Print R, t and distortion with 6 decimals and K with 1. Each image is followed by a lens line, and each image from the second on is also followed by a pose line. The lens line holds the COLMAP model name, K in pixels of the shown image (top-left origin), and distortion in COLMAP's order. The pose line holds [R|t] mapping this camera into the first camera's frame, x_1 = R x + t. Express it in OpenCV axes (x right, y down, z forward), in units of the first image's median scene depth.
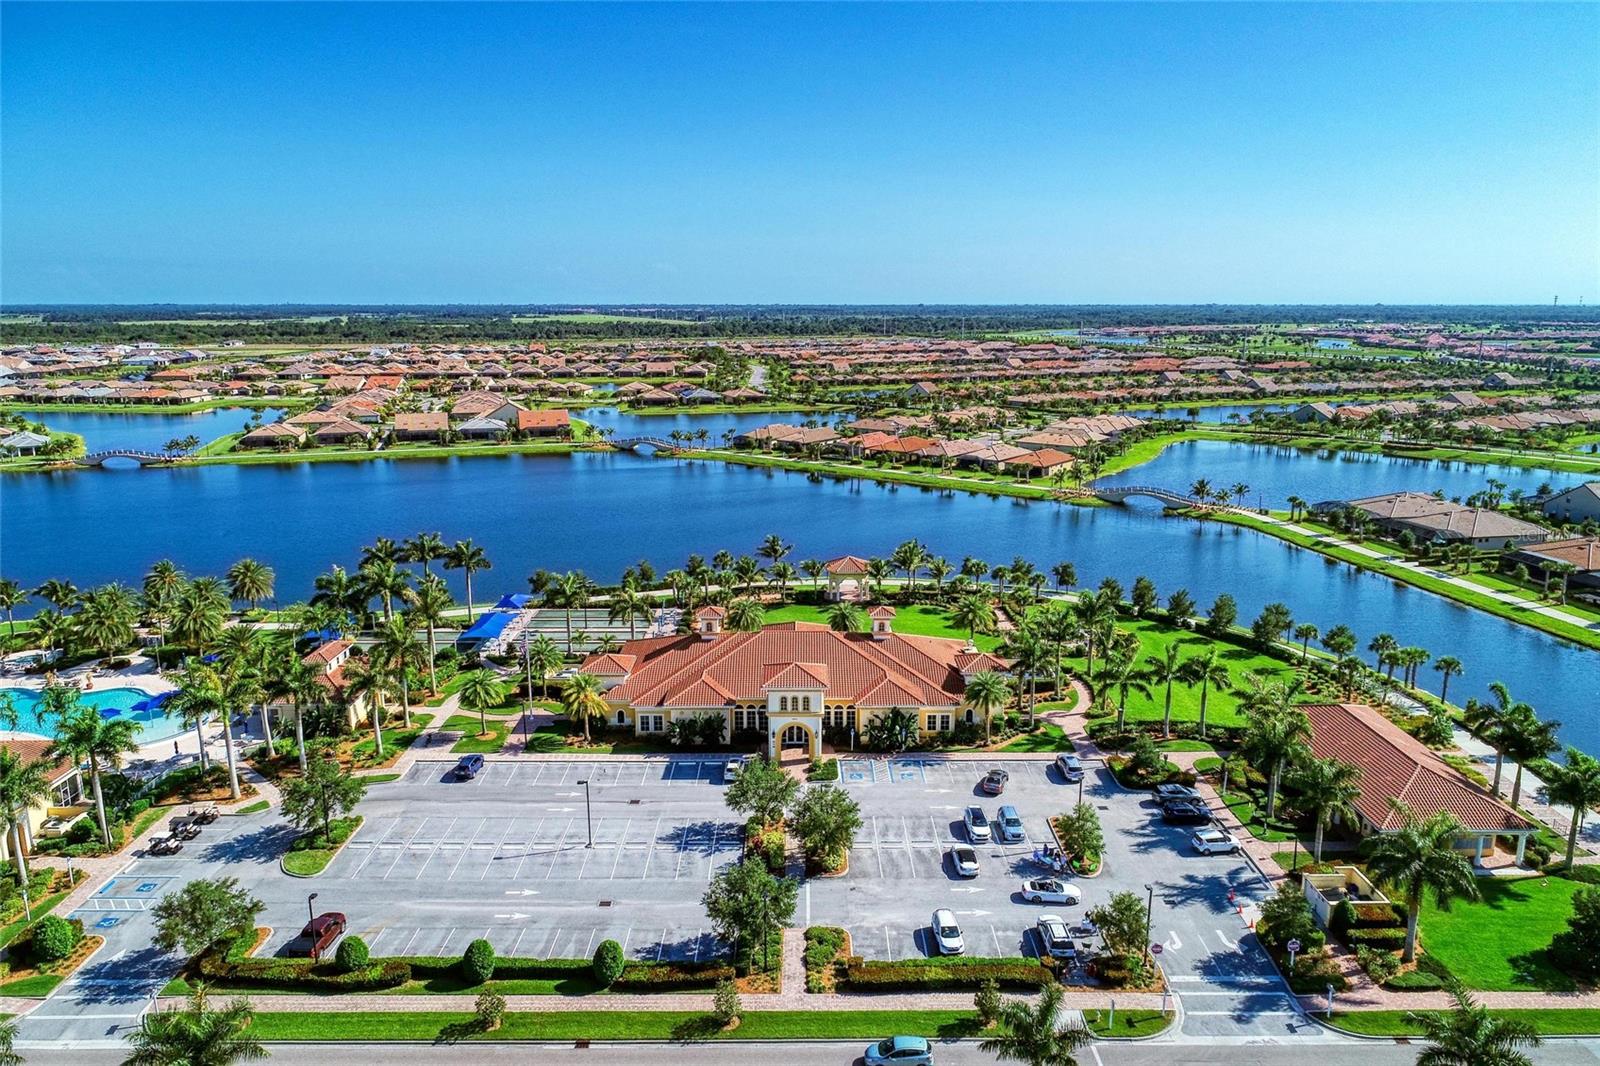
lens RADIAL K [[1096.1, 0, 801.9], [0, 1096.1, 536.7], [0, 0, 1]] dist [-0.001710, -0.003514]
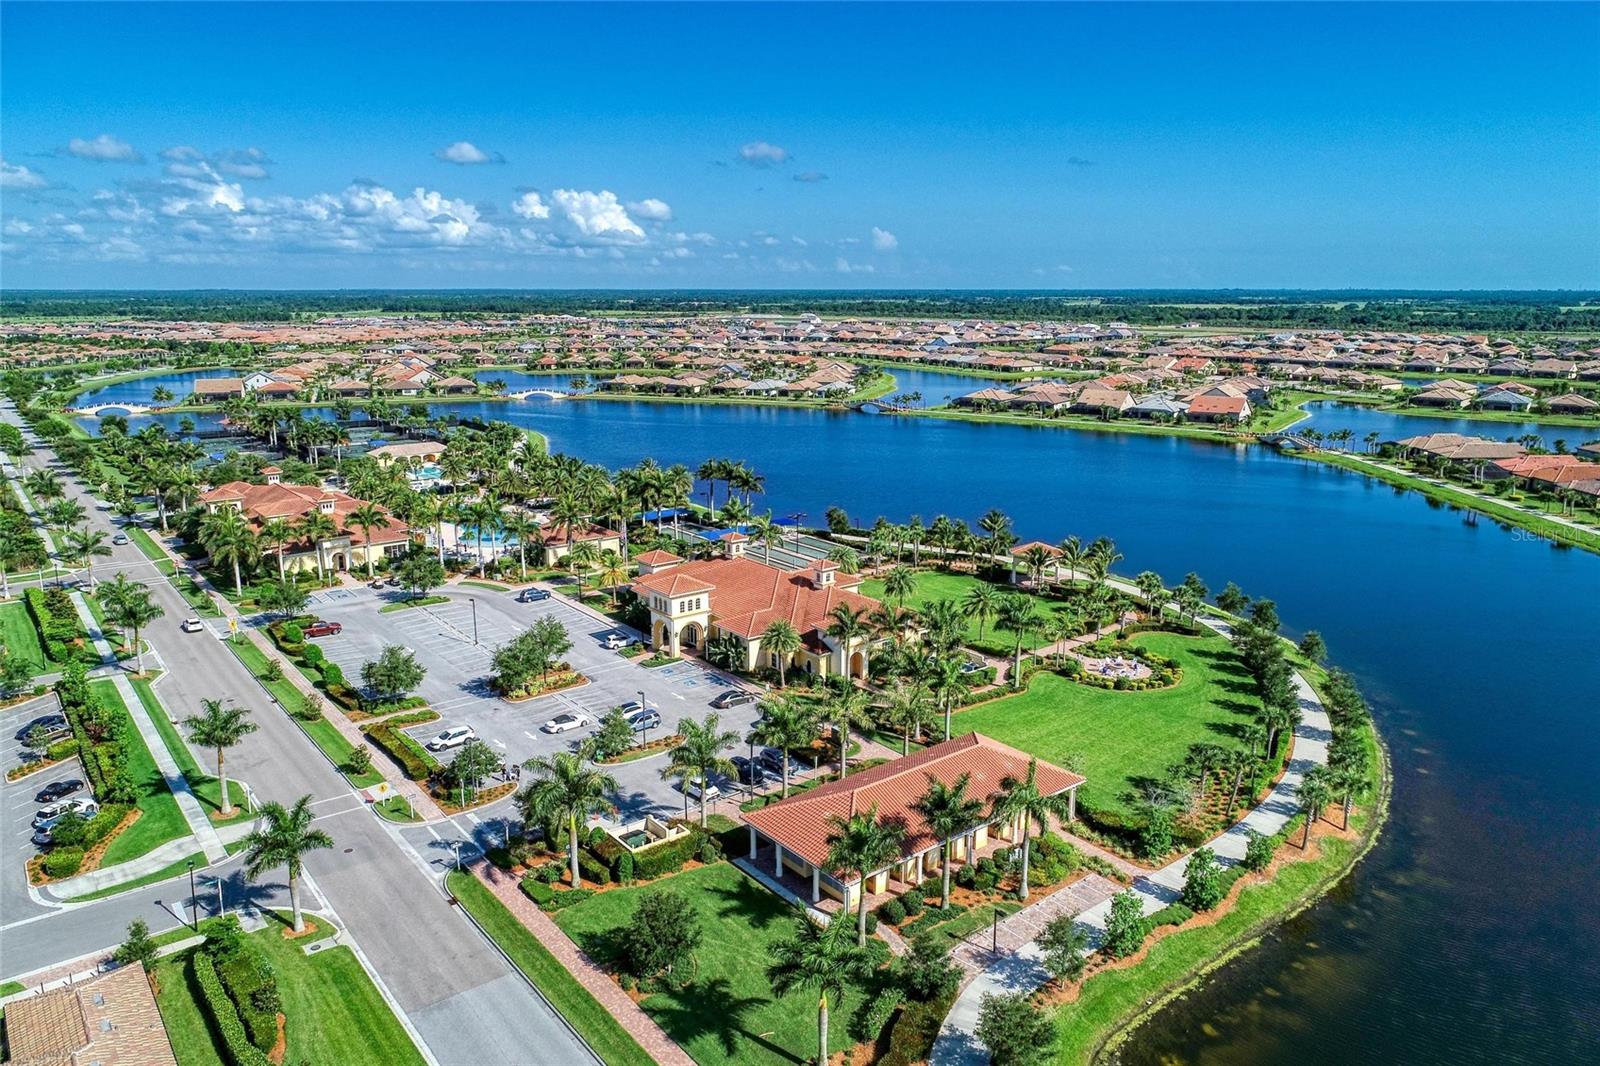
lens RADIAL K [[1096.1, 0, 803.2], [0, 1096.1, 529.0], [0, 0, 1]] dist [-0.001710, -0.003514]
pose [[0.618162, 0.170990, -0.767228, 0.399509], [-0.166270, 0.982411, 0.084983, -0.025673], [0.768265, 0.075034, 0.635720, 0.122881]]
